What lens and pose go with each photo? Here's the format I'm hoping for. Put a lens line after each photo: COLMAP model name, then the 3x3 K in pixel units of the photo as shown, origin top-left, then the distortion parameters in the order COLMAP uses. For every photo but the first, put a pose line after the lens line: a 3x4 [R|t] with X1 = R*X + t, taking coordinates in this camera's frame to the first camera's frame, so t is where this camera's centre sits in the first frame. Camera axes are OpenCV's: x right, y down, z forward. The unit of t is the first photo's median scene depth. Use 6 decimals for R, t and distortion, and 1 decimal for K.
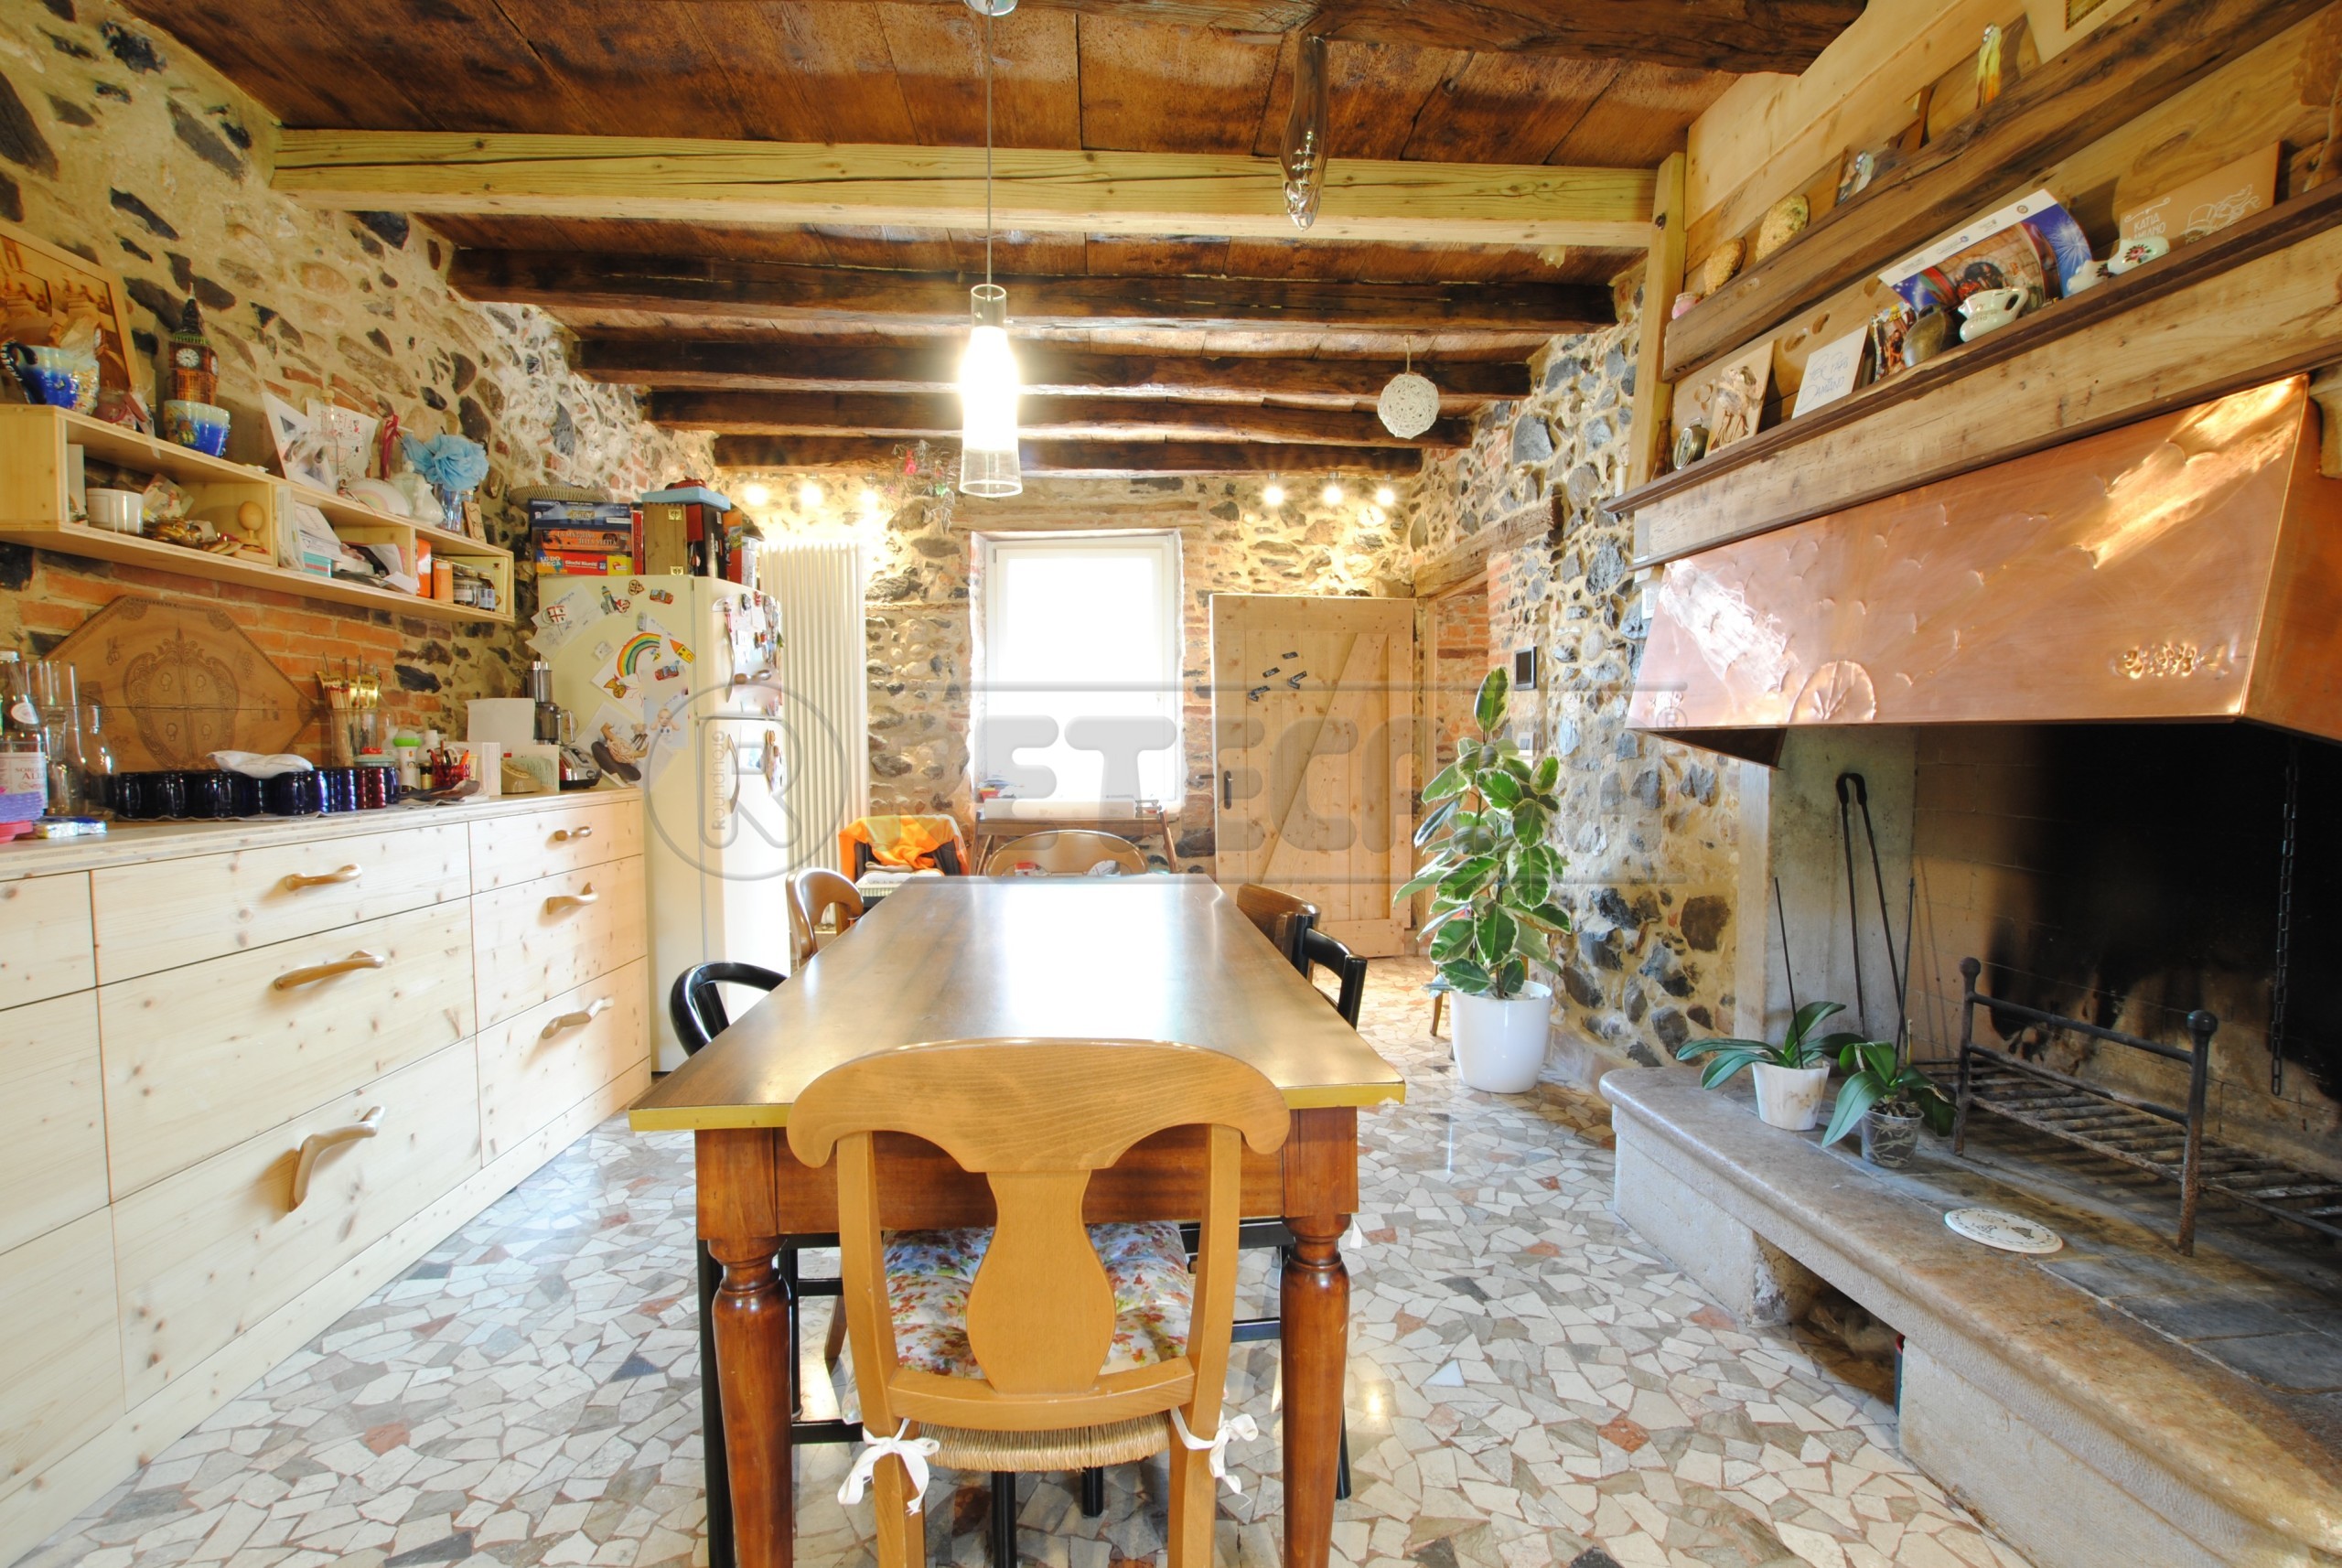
lens RADIAL K [[1048.8, 0, 1169.6], [0, 1048.8, 789.6], [0, 0, 1]] dist [-0.034932, 0.006105]
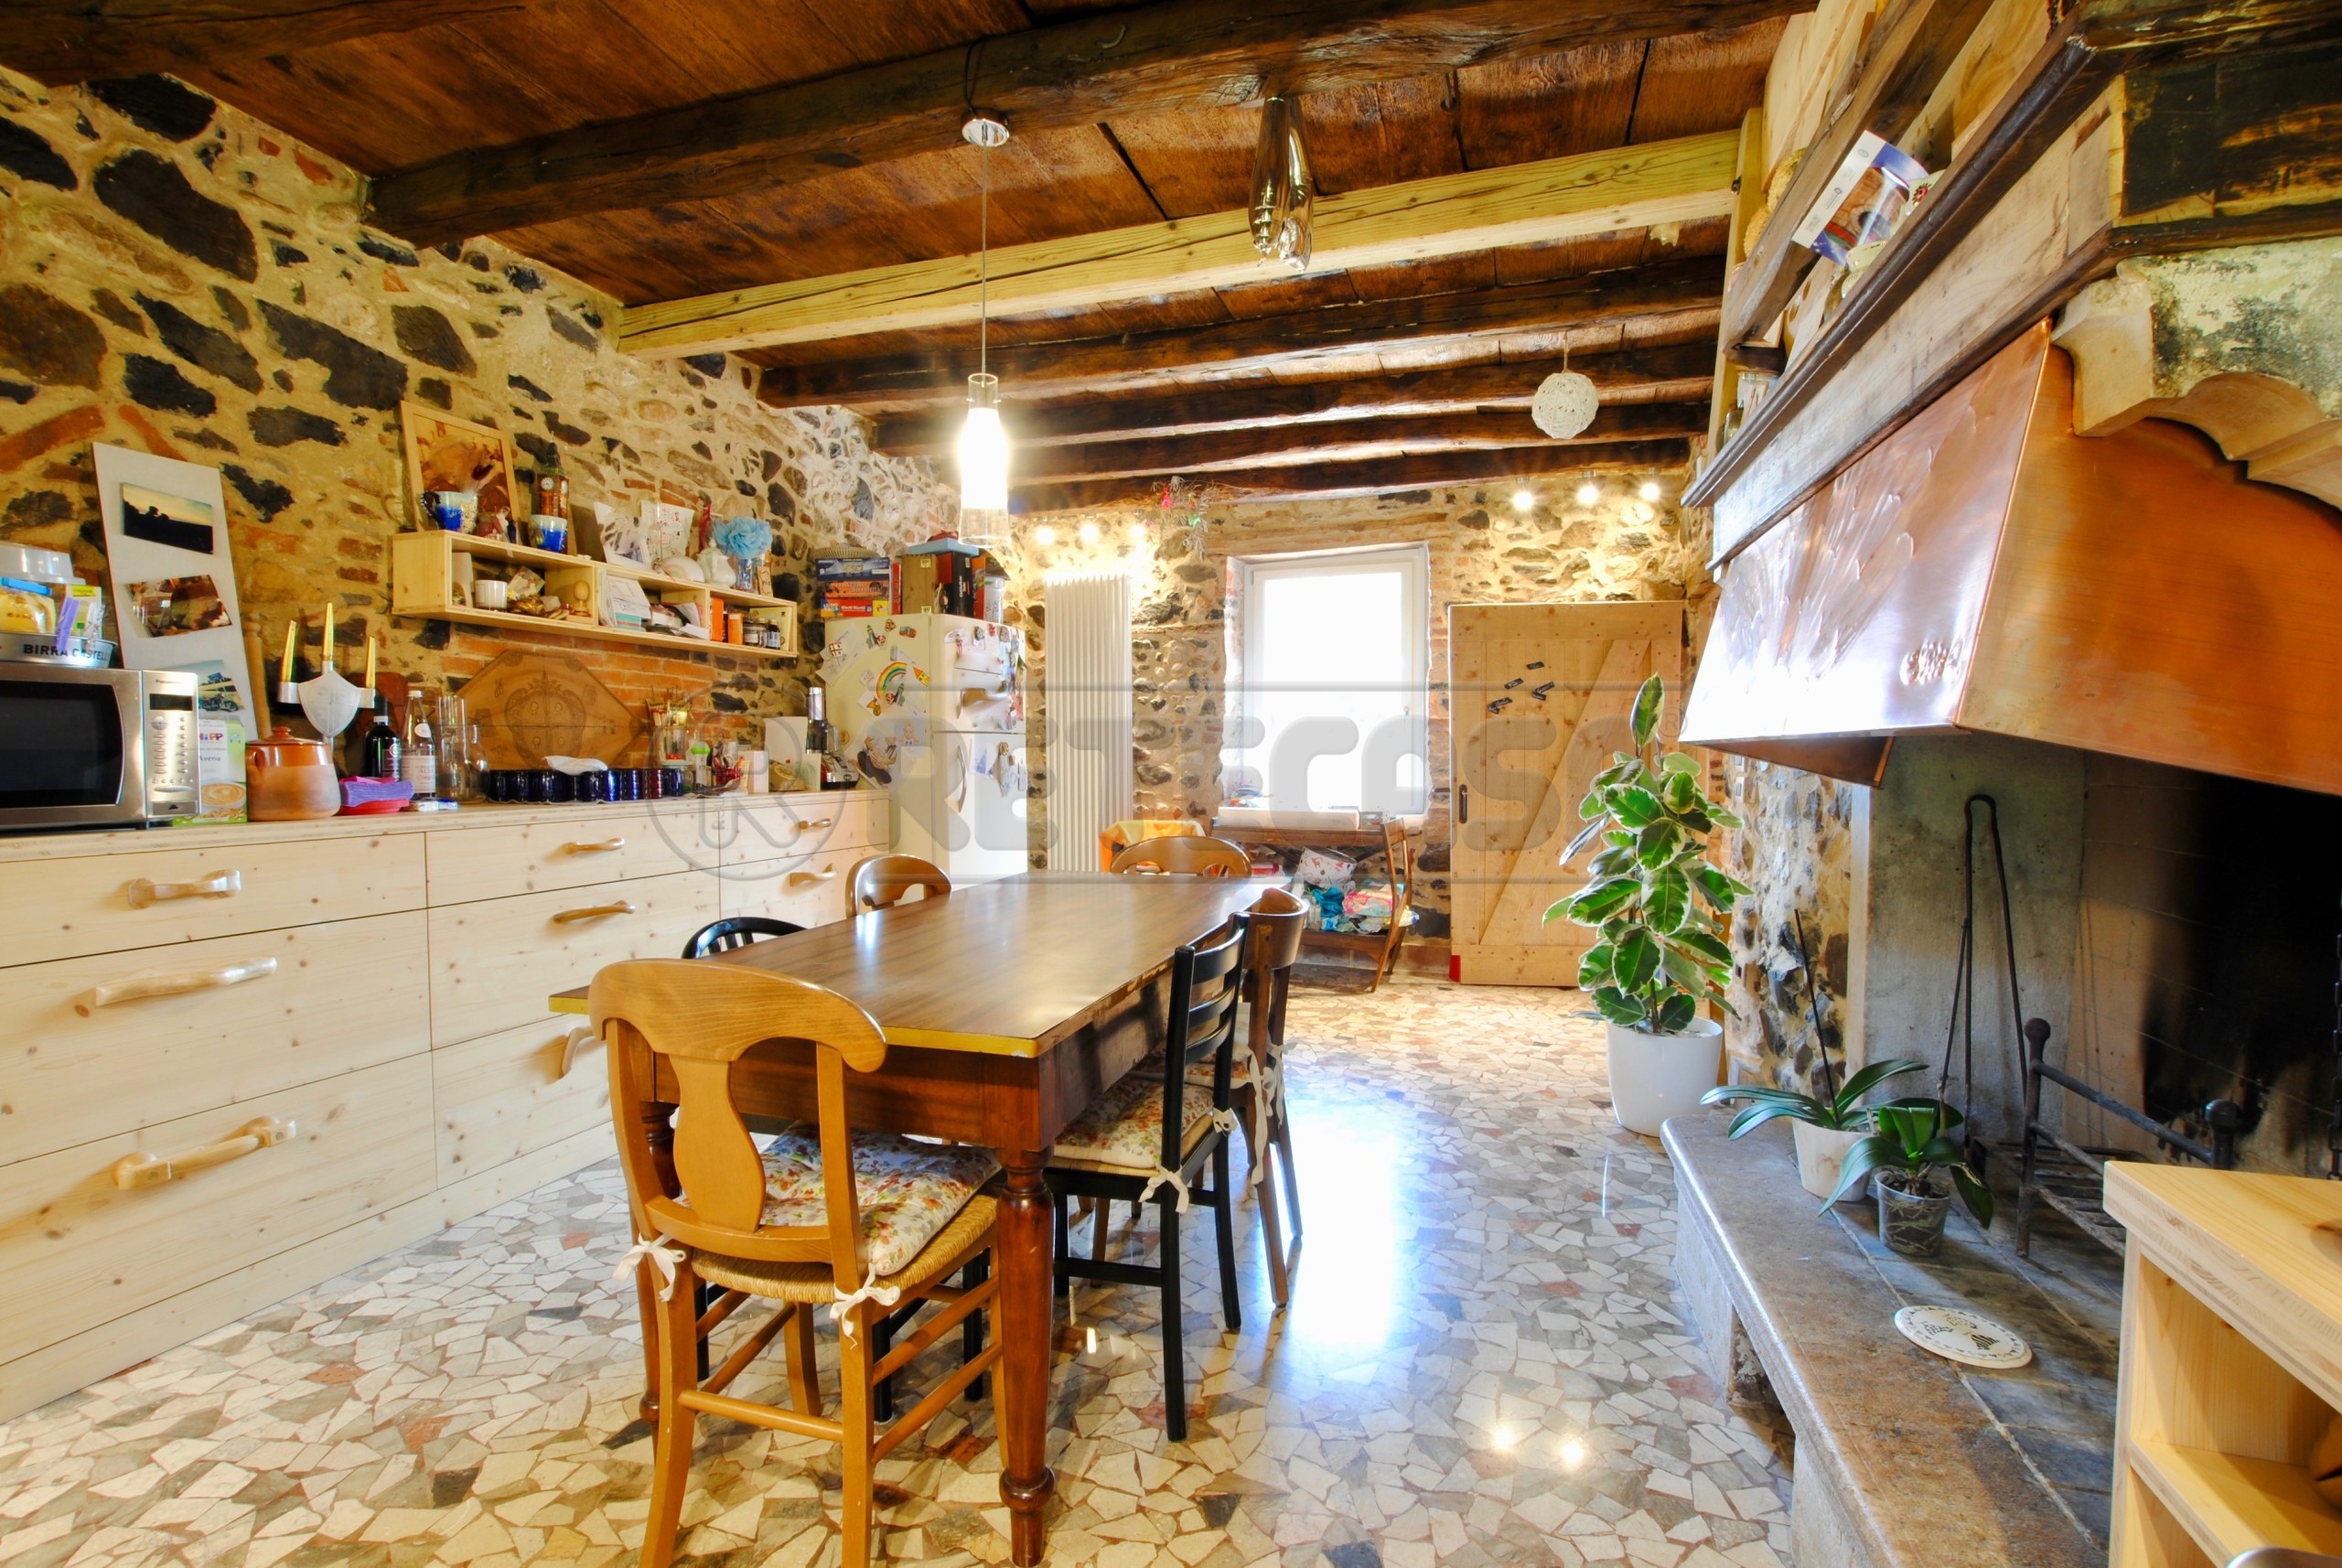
lens RADIAL K [[1048.8, 0, 1169.7], [0, 1048.8, 788.7], [0, 0, 1]] dist [-0.034932, 0.006105]
pose [[0.927351, 0.017326, -0.373792, 0.362224], [-0.022100, 0.999720, -0.008490, 0.000955], [0.373540, 0.016134, 0.927474, -0.023147]]
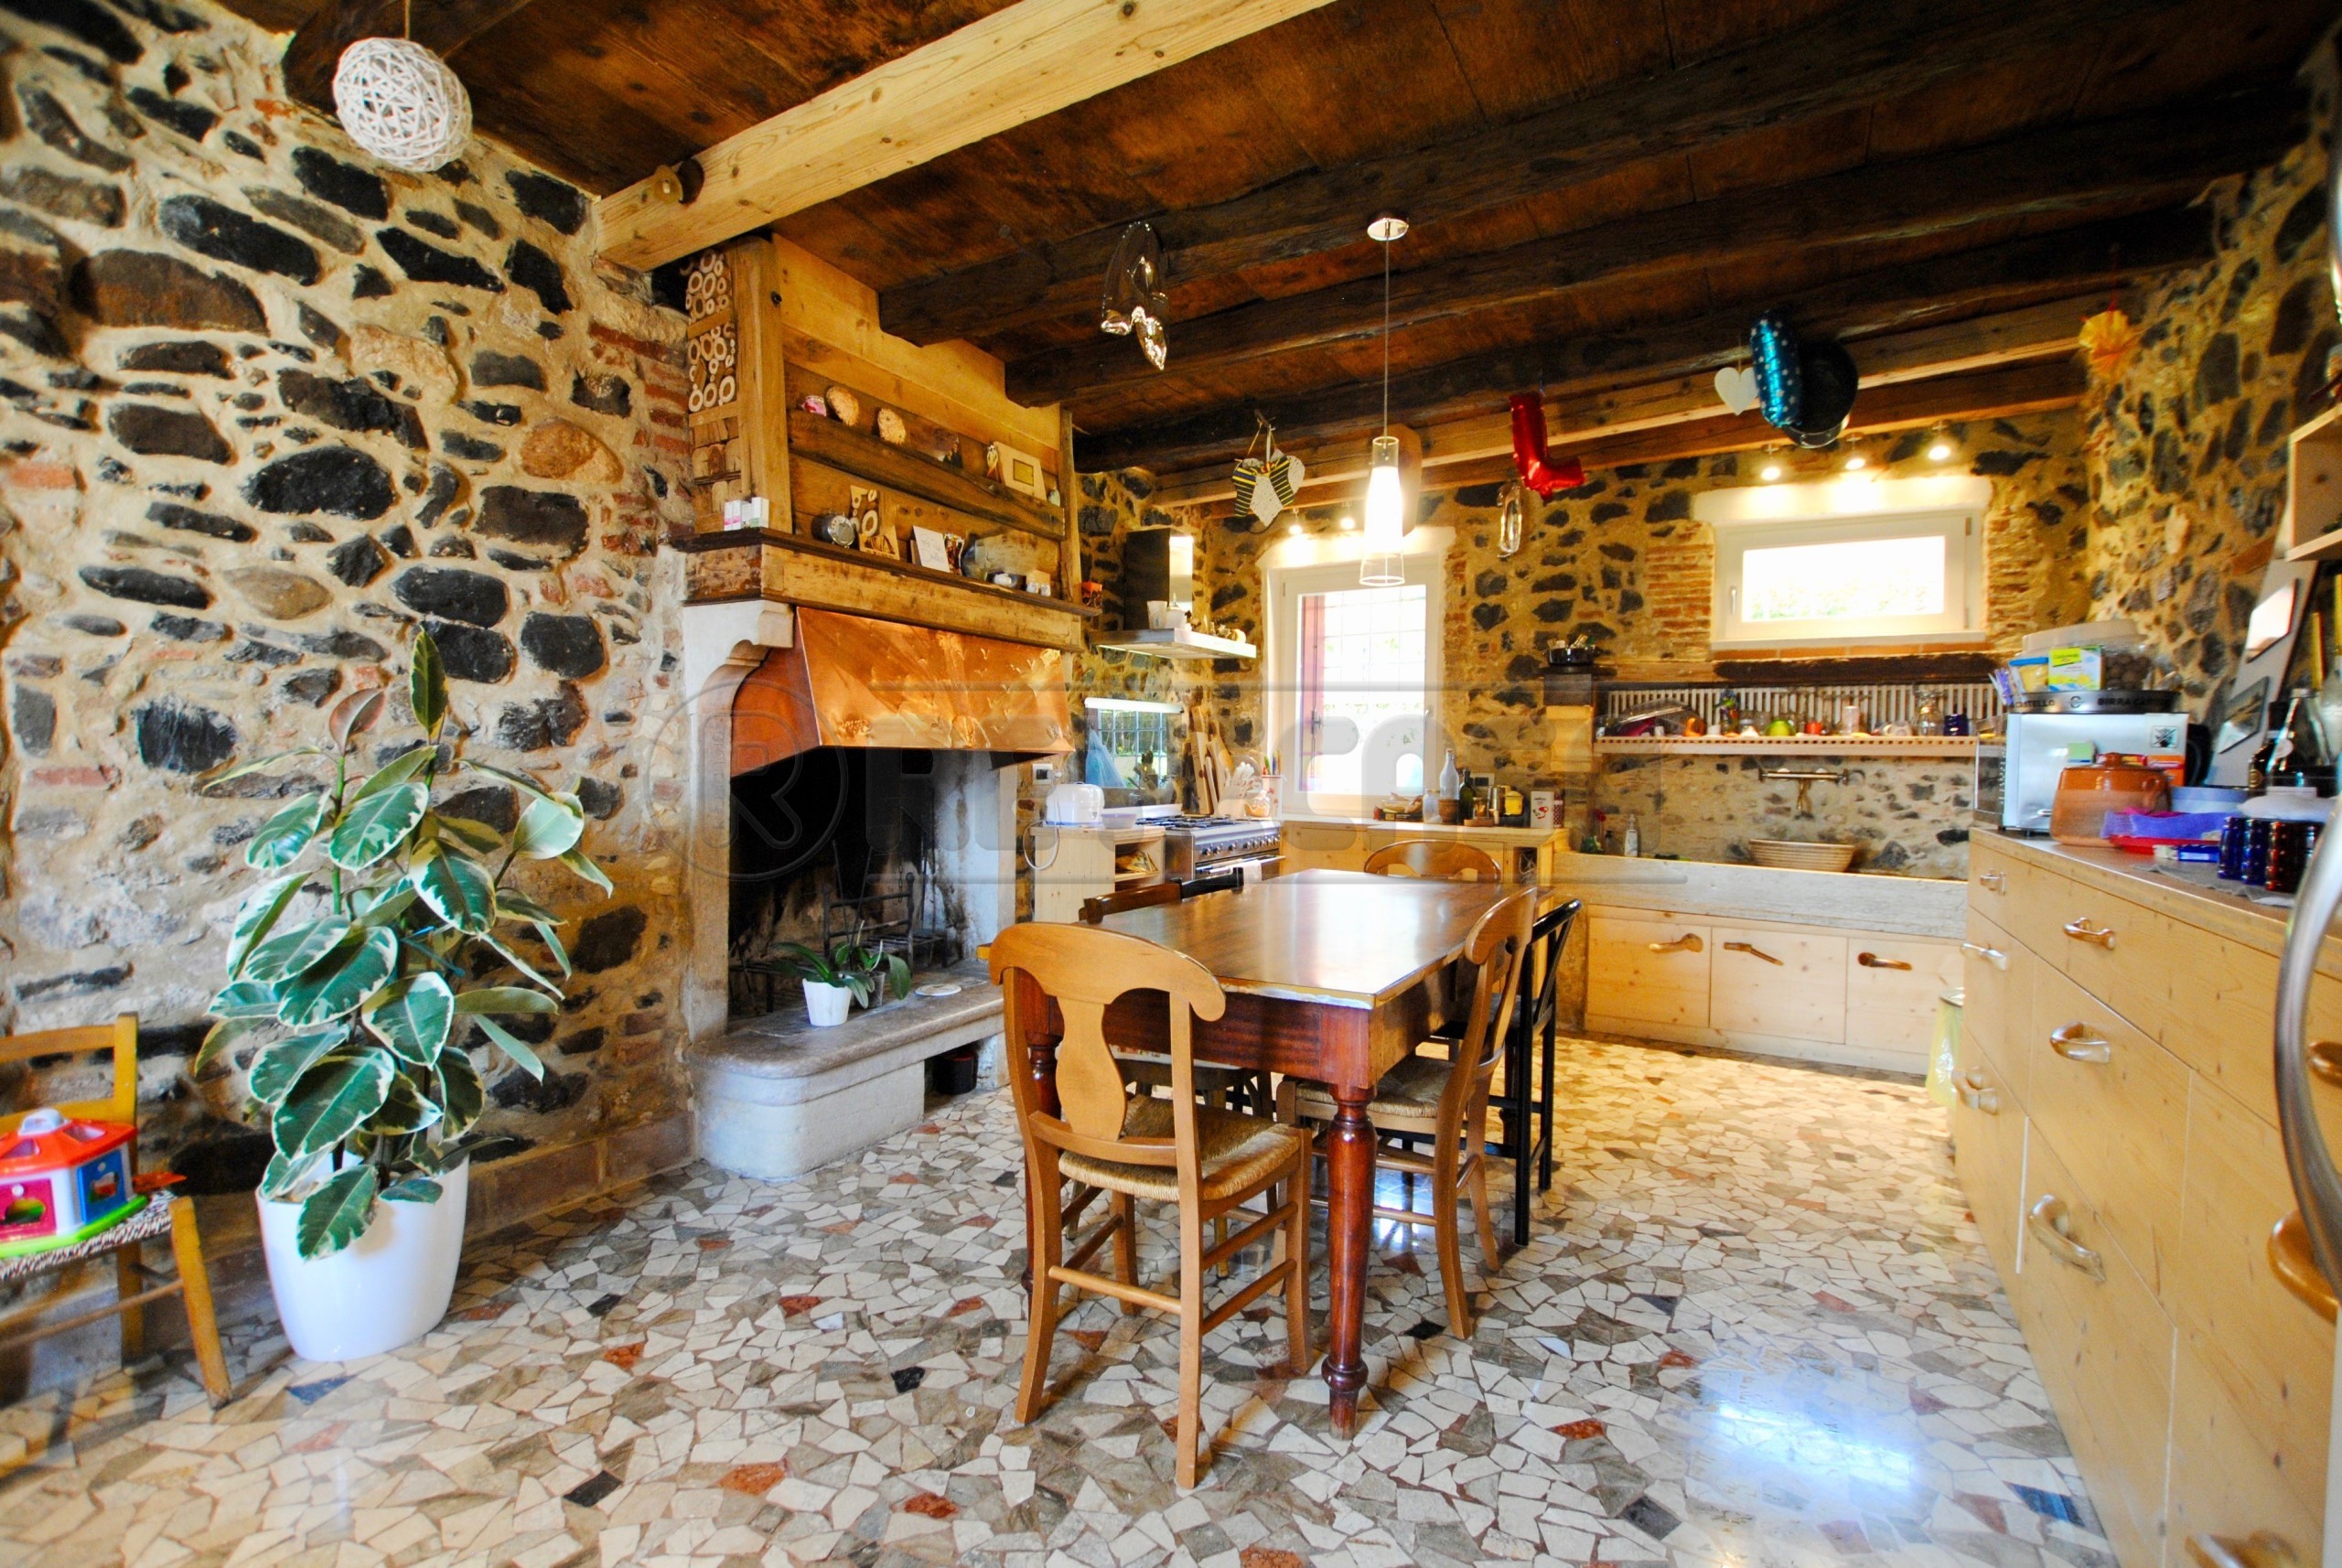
lens RADIAL K [[1048.8, 0, 1171.1], [0, 1048.8, 792.9], [0, 0, 1]] dist [-0.034932, 0.006105]
pose [[-0.830203, -0.028438, 0.556736, -0.538937], [0.012154, 0.997537, 0.069078, -0.081397], [-0.557329, 0.064115, -0.827812, 1.744878]]
